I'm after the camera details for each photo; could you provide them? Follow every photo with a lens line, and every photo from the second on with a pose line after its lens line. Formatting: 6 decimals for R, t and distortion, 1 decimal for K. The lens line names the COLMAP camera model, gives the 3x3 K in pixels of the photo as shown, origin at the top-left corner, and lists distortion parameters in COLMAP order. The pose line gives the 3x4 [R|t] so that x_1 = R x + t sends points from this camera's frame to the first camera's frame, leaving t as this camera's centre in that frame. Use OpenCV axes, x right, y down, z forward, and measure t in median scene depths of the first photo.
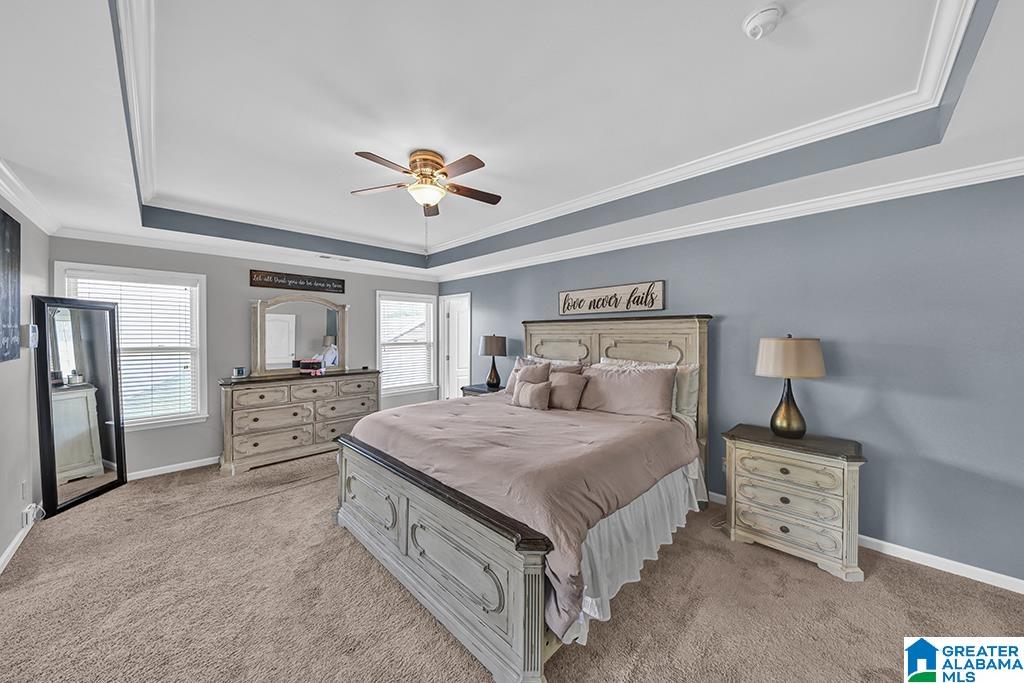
lens RADIAL K [[346.0, 0, 495.5], [0, 346.0, 338.2], [0, 0, 1]] dist [-0.000750, -0.000045]
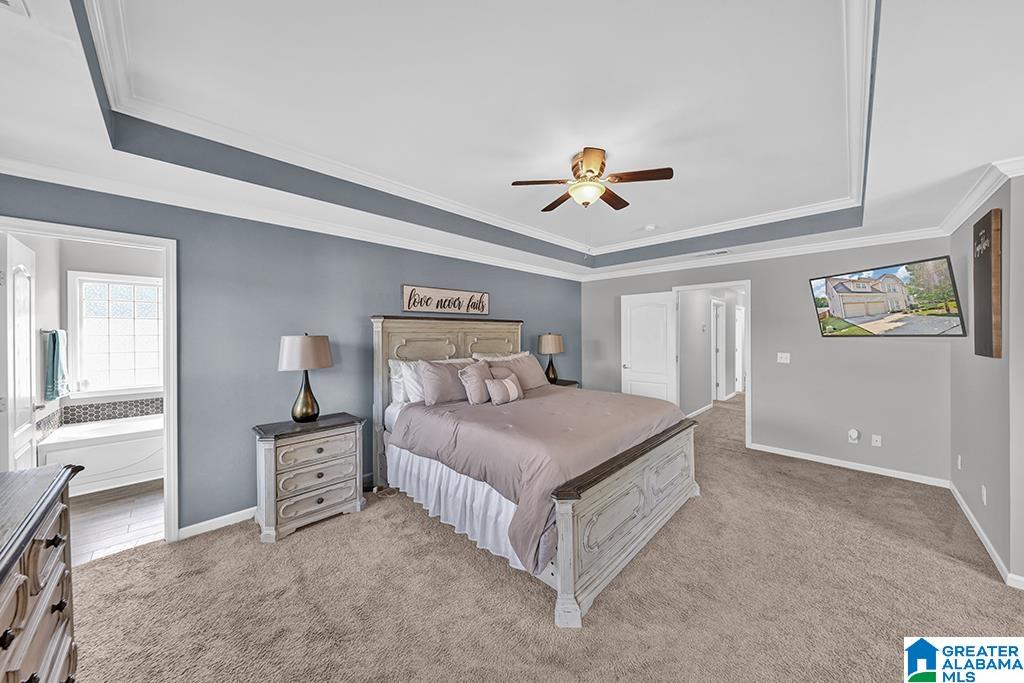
lens RADIAL K [[347.2, 0, 509.4], [0, 347.2, 332.7], [0, 0, 1]] dist [-0.001157, -0.000154]
pose [[-0.017492, -0.002399, 0.999844, -0.763763], [0.009394, 0.999953, 0.002563, -0.012456], [-0.999803, 0.009437, -0.017469, 0.817954]]
